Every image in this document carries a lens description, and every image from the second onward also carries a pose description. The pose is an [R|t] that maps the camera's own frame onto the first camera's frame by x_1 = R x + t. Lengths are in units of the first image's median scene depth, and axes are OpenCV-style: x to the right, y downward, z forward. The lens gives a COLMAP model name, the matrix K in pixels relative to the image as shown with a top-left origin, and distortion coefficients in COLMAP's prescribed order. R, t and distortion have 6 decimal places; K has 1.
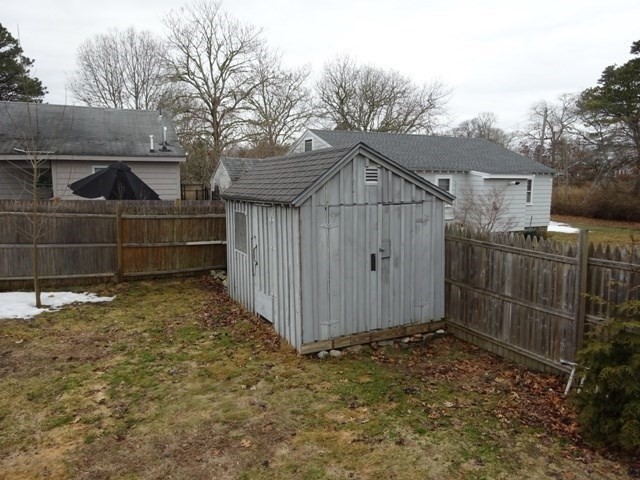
lens RADIAL K [[473.7, 0, 320.2], [0, 473.7, 242.0], [0, 0, 1]] dist [-0.001970, -0.002269]
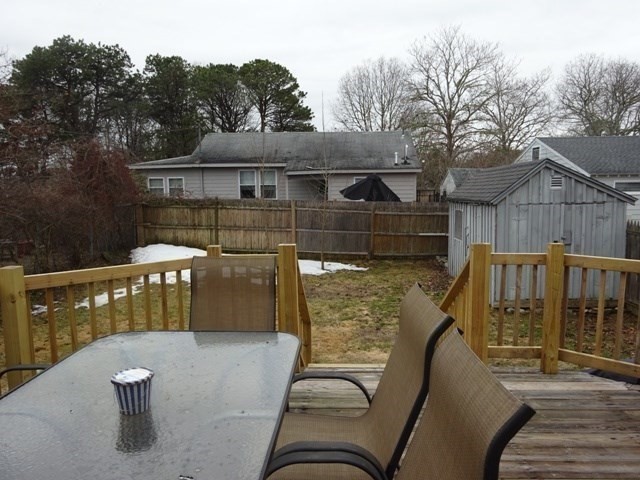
lens RADIAL K [[473.7, 0, 319.0], [0, 473.7, 240.2], [0, 0, 1]] dist [-0.001970, -0.002269]
pose [[0.884518, 0.041860, -0.464625, 0.078082], [-0.049285, 0.998777, -0.003842, 0.033732], [0.463896, 0.026297, 0.885499, -0.270906]]
